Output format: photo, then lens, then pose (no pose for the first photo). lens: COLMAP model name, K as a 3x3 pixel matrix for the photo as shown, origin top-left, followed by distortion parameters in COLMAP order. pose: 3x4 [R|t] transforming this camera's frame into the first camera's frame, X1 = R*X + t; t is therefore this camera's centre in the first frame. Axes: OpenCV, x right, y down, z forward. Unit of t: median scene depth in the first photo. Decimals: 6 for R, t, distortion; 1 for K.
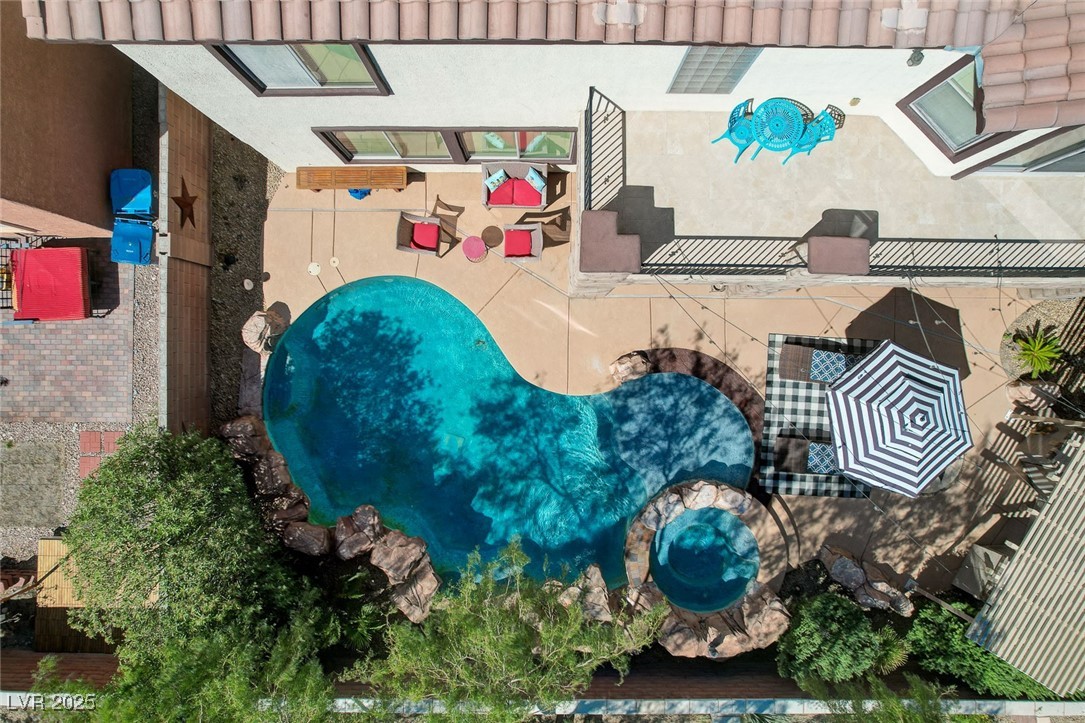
lens RADIAL K [[691.6, 0, 544.3], [0, 691.6, 364.4], [0, 0, 1]] dist [-0.059844, 0.065868]
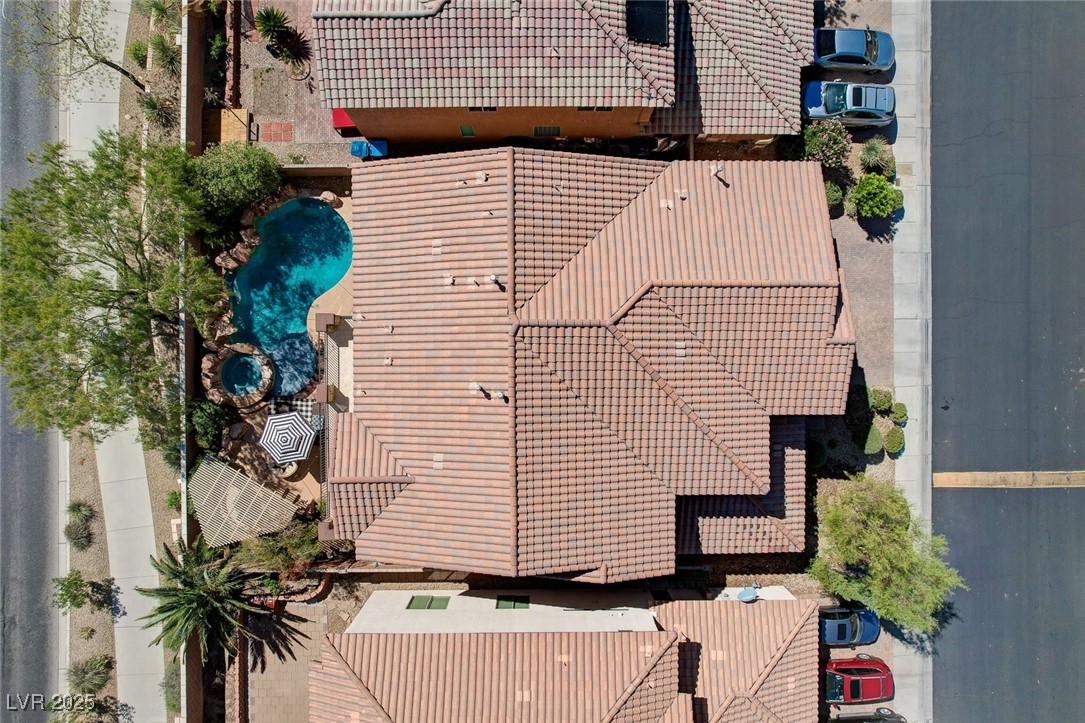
lens RADIAL K [[691.6, 0, 545.3], [0, 691.6, 351.9], [0, 0, 1]] dist [-0.059844, 0.065868]
pose [[0.008955, 0.999931, 0.007650, 0.141401], [-0.999934, 0.009009, -0.007114, -0.805549], [-0.007182, -0.007586, 0.999945, -1.511606]]
